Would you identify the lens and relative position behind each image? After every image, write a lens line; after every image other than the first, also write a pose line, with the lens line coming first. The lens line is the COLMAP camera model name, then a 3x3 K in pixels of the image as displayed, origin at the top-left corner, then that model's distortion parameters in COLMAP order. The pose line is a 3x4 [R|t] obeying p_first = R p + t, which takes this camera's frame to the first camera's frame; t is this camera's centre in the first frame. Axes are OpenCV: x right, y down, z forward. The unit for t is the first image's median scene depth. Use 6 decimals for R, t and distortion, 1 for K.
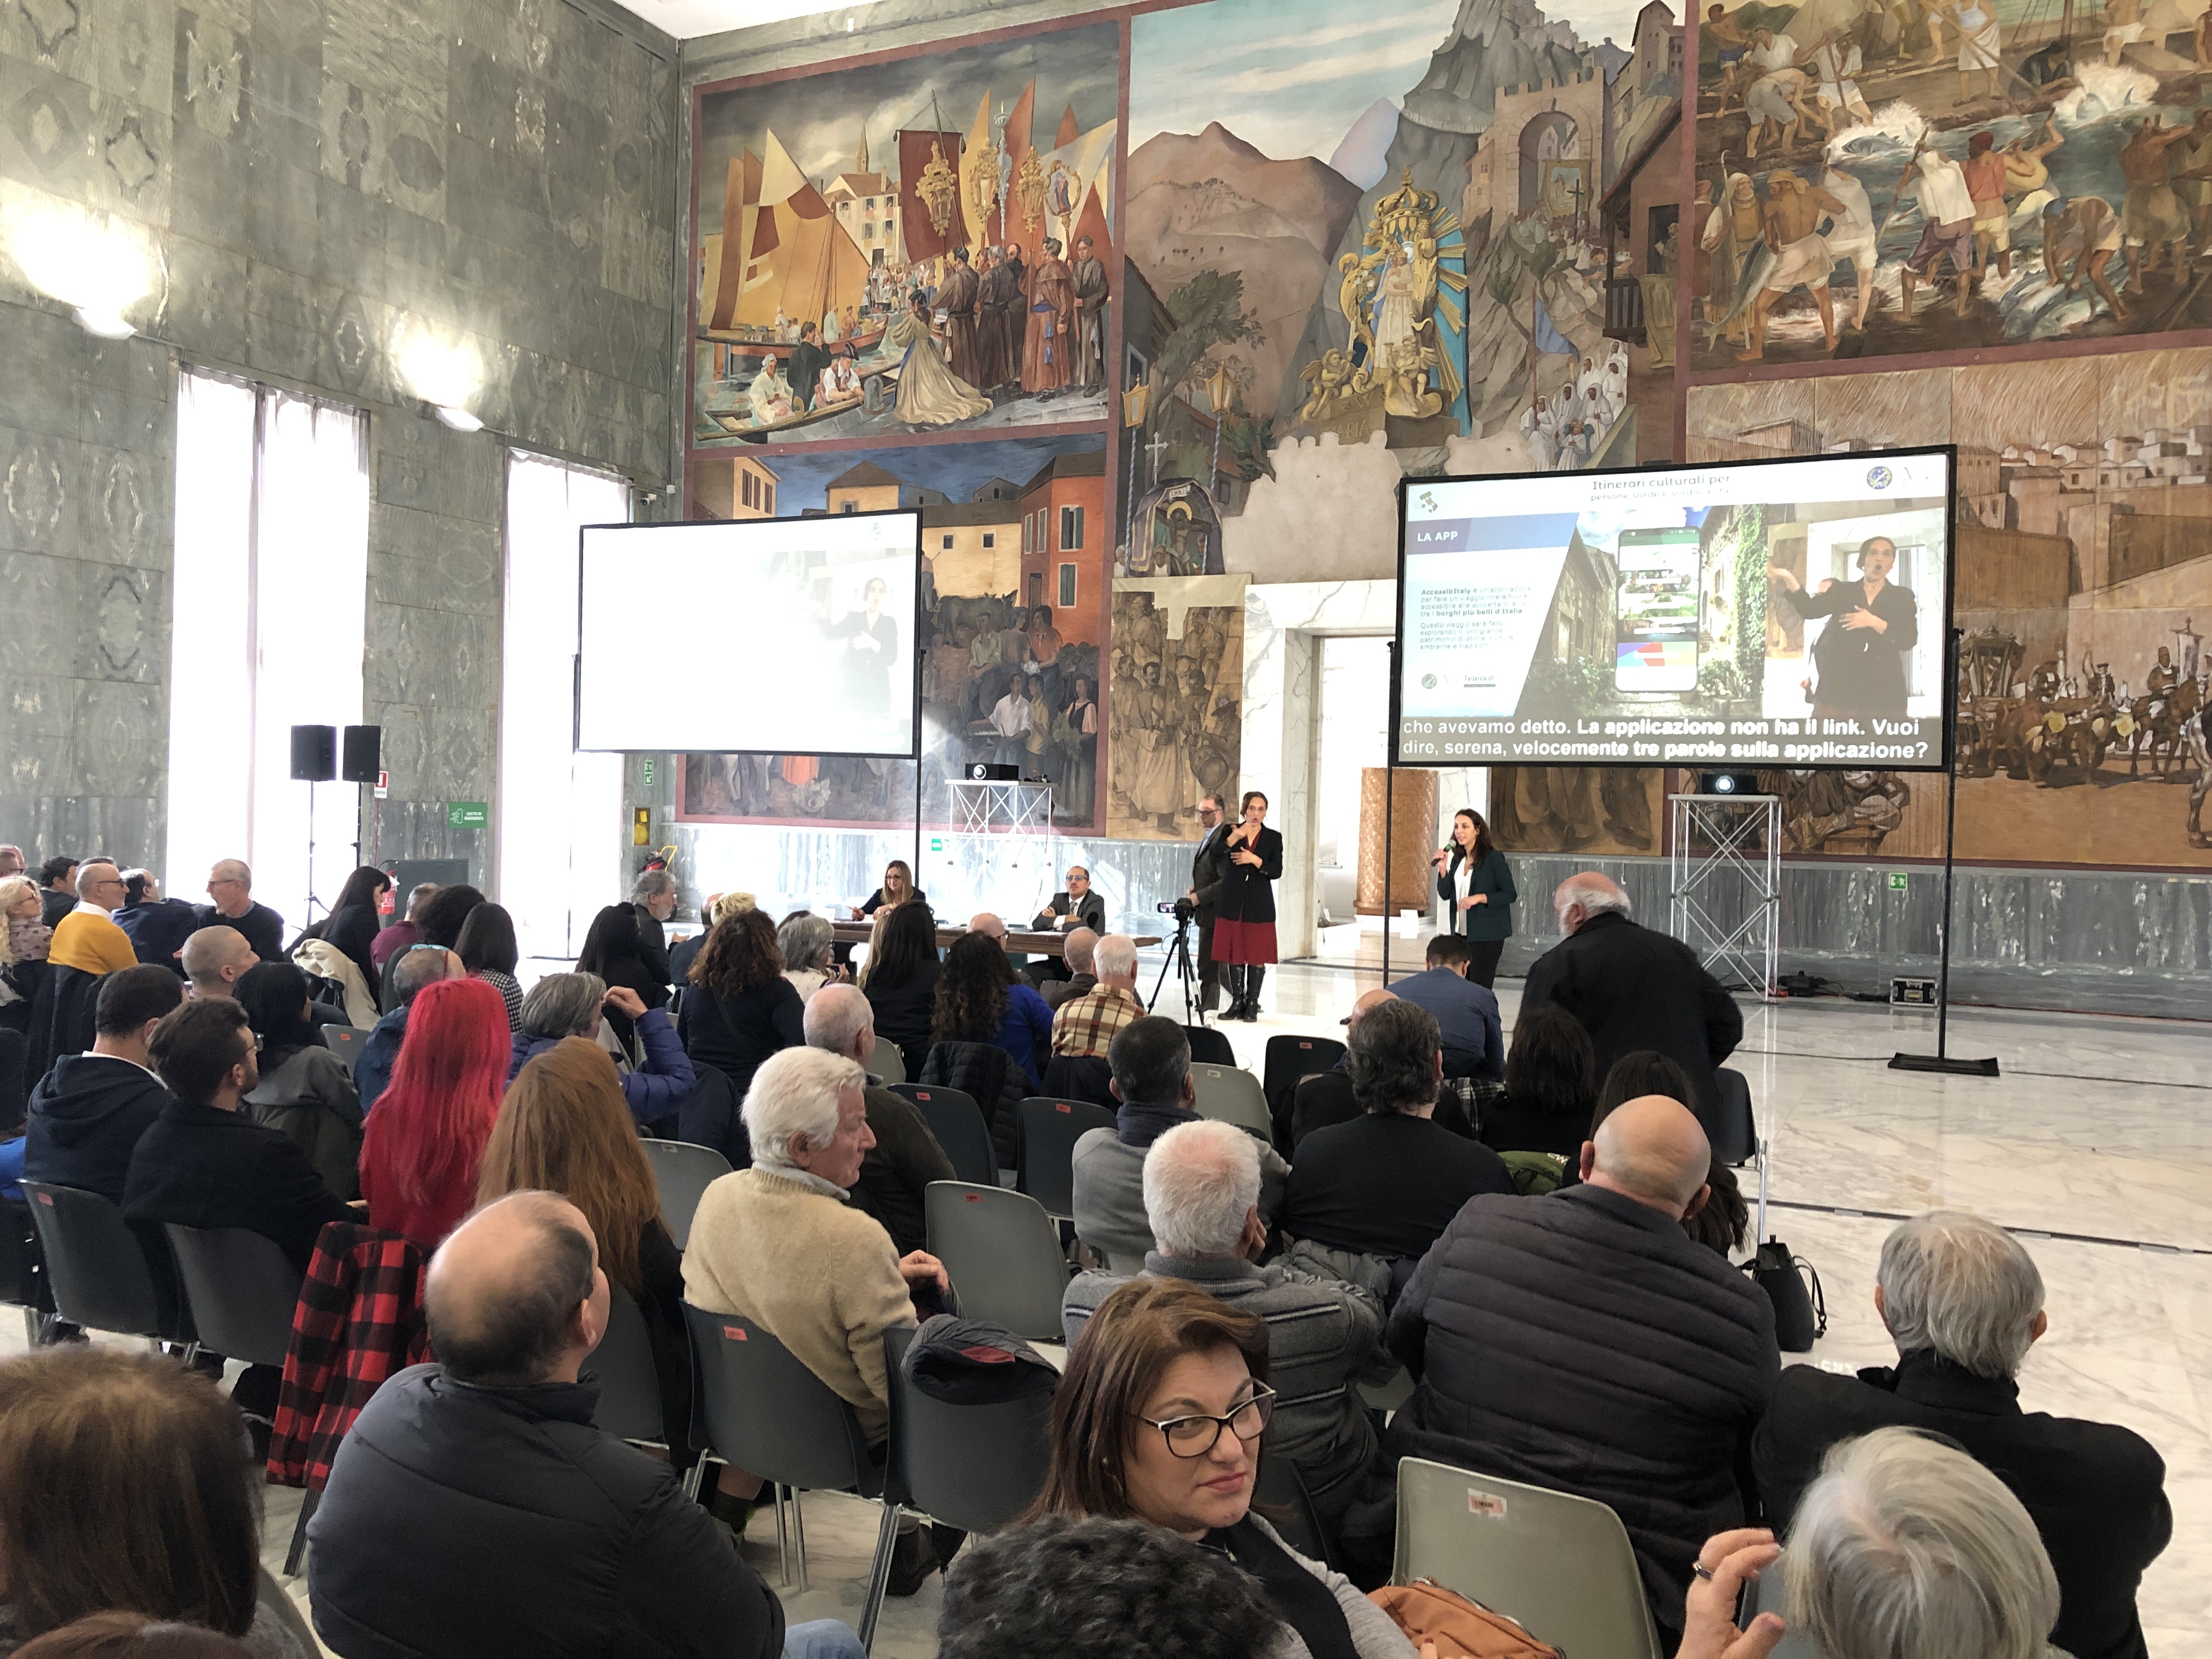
lens RADIAL K [[1803.6, 0, 1113.7], [0, 1803.6, 809.3], [0, 0, 1]] dist [0.022123, -0.020293]
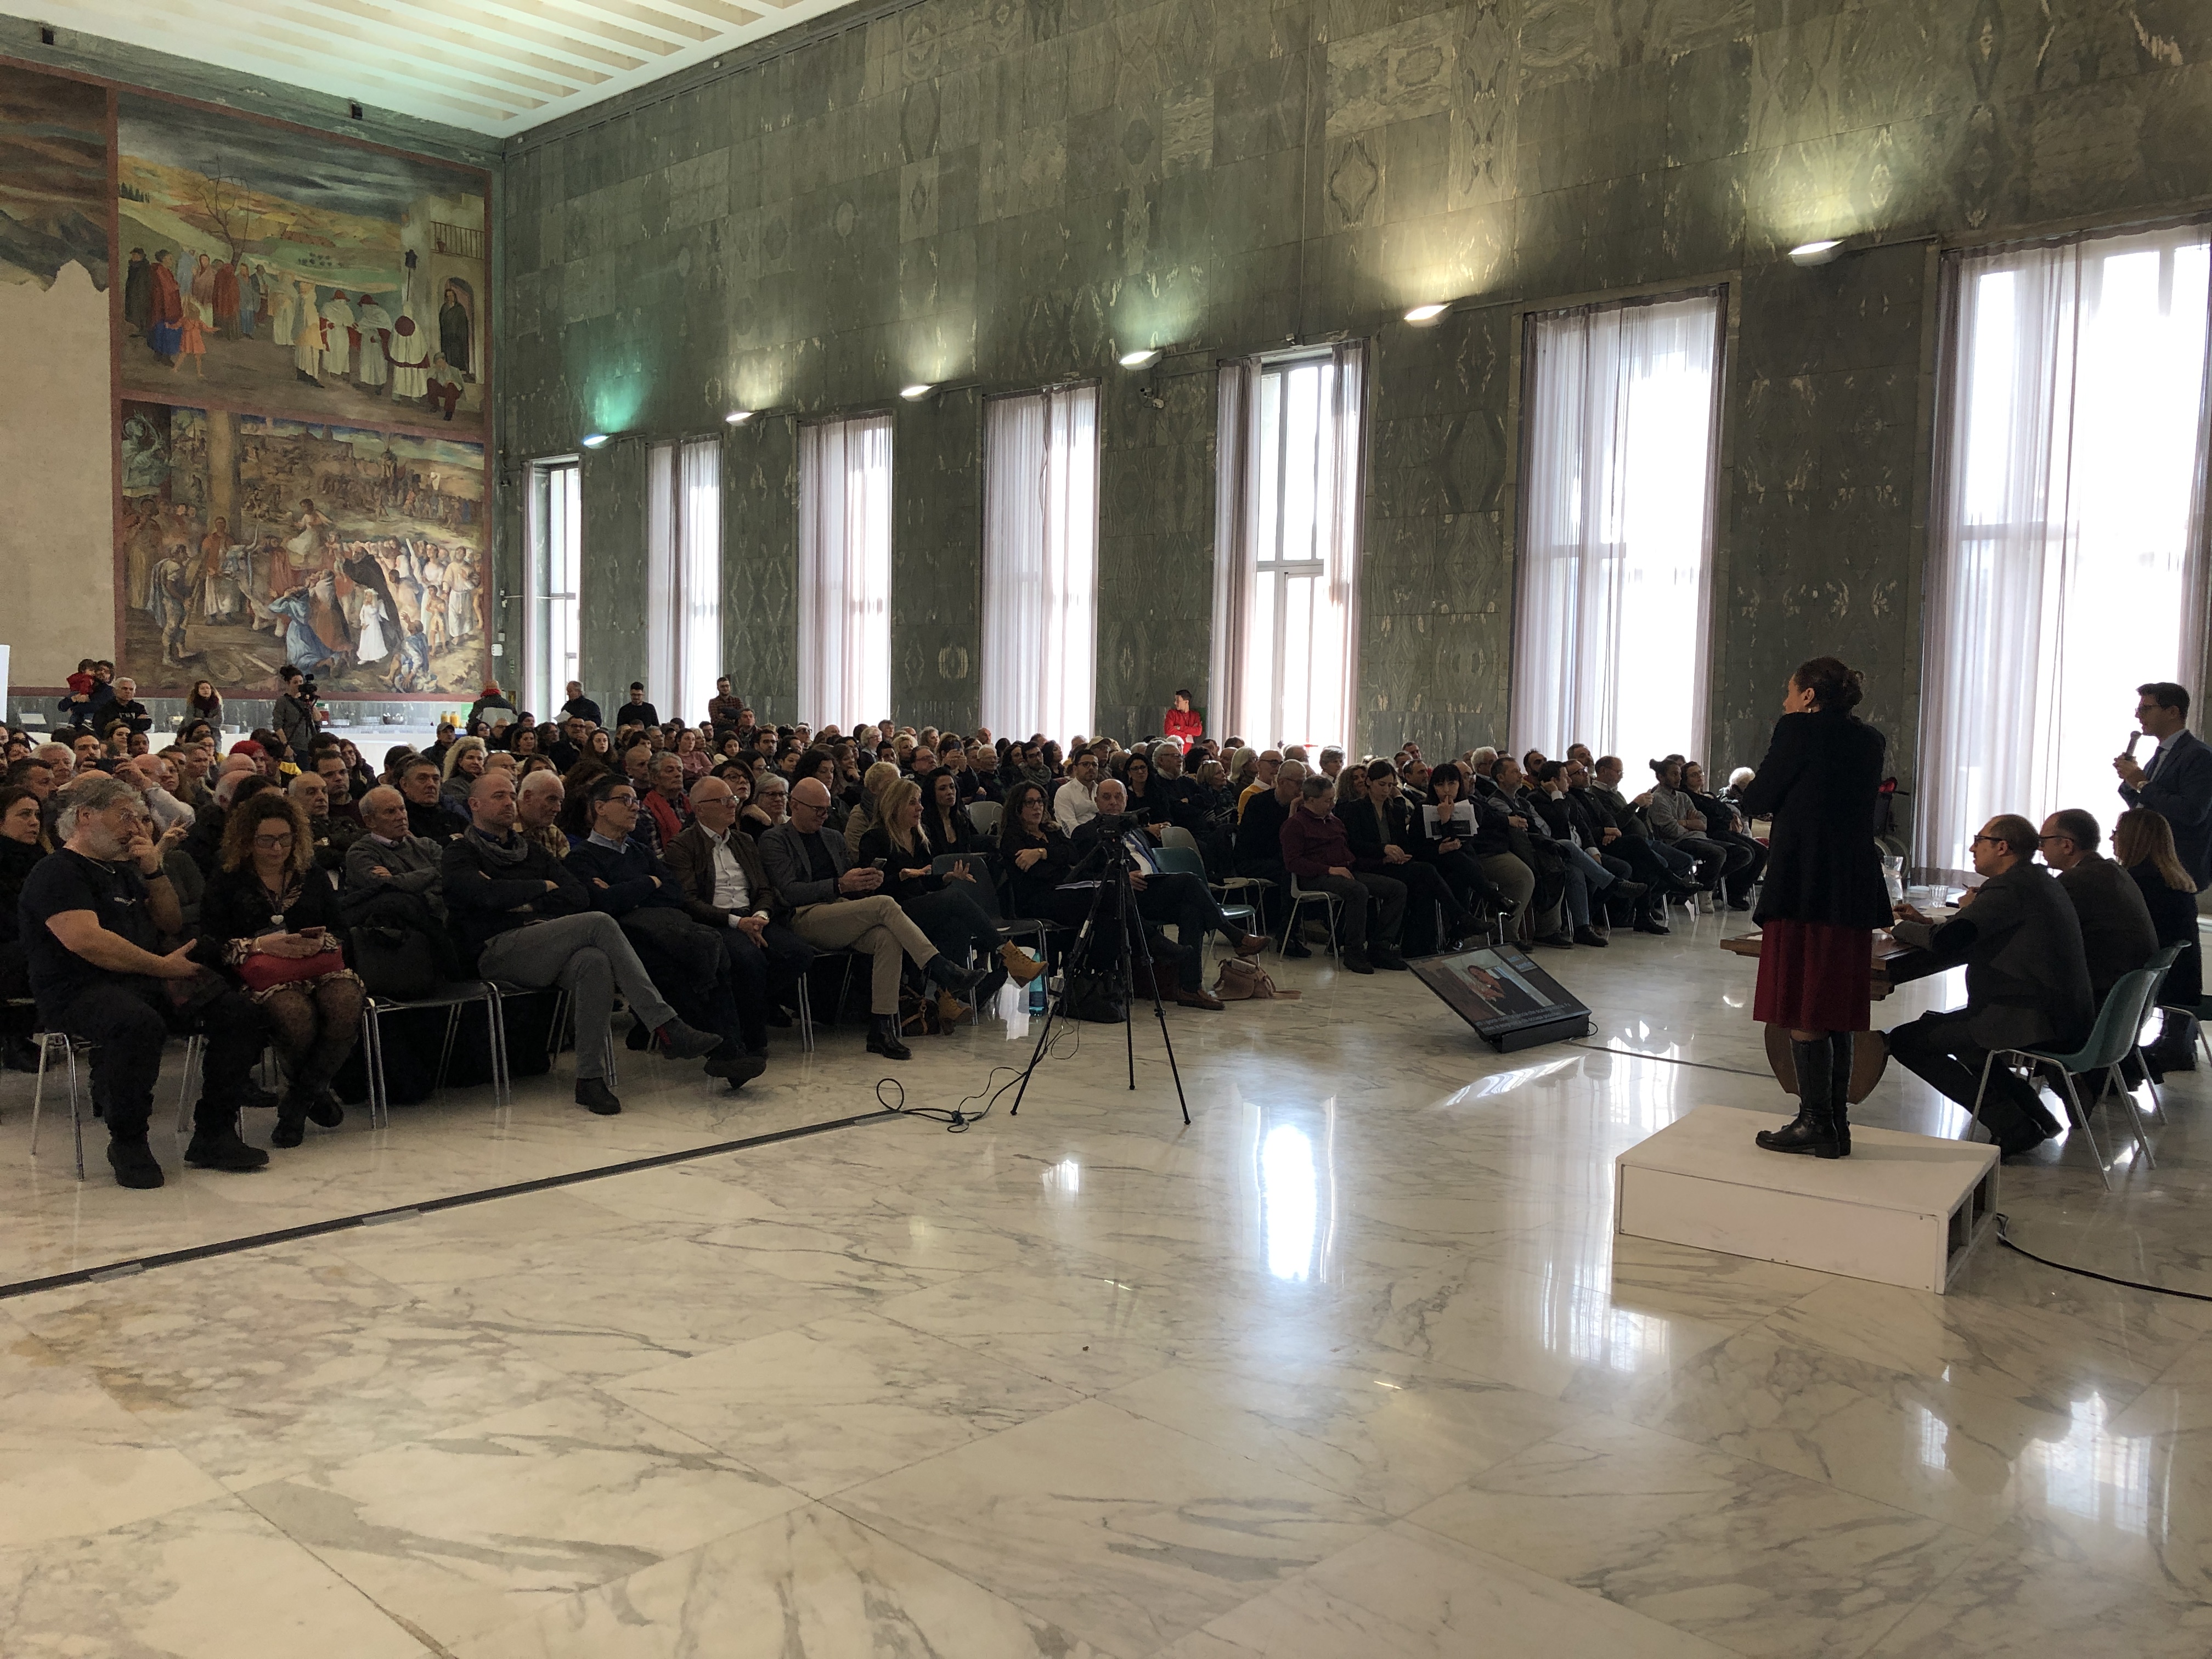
lens RADIAL K [[1803.6, 0, 1126.7], [0, 1803.6, 815.7], [0, 0, 1]] dist [0.022123, -0.020293]
pose [[-0.300603, 0.028503, -0.953323, 0.343195], [-0.032554, 0.998664, 0.040123, 0.013294], [0.953194, 0.043096, -0.299274, 0.590286]]
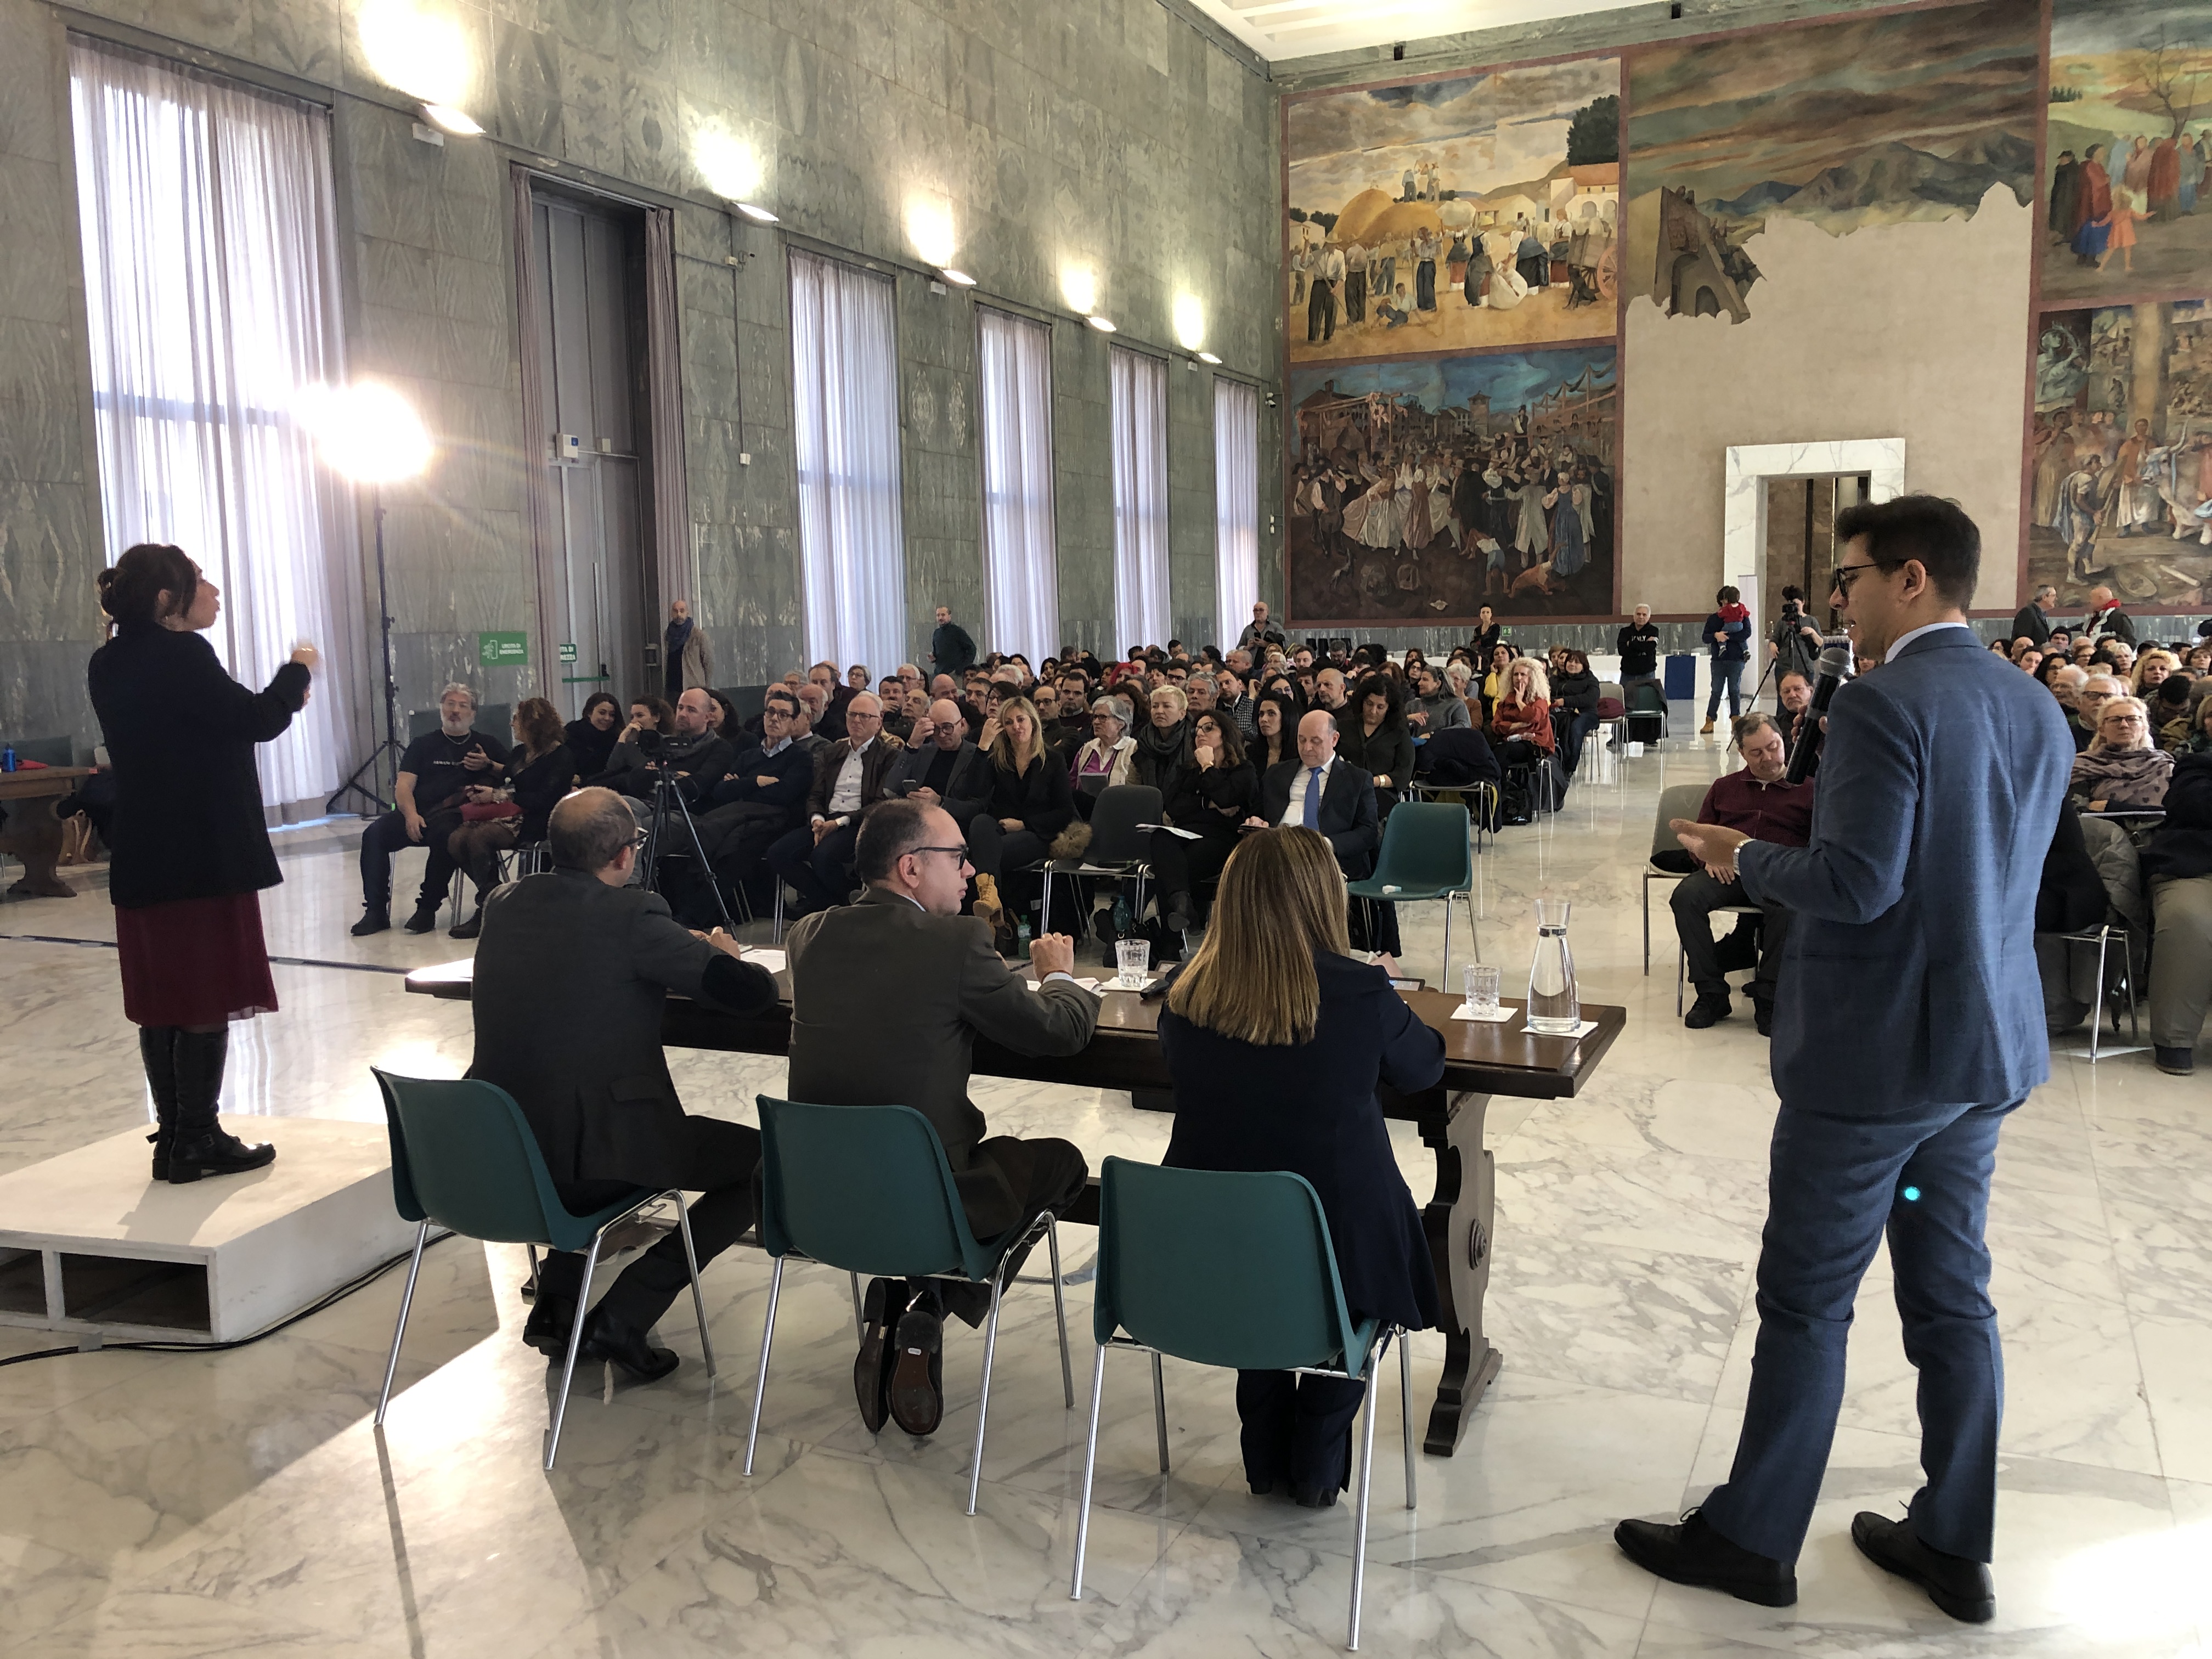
lens RADIAL K [[1803.6, 0, 1106.8], [0, 1803.6, 805.5], [0, 0, 1]] dist [0.022123, -0.020293]
pose [[-0.999754, -0.006463, -0.021211, -0.043394], [-0.008734, 0.994027, 0.108789, 0.001600], [0.020382, 0.108947, -0.993839, 0.817406]]
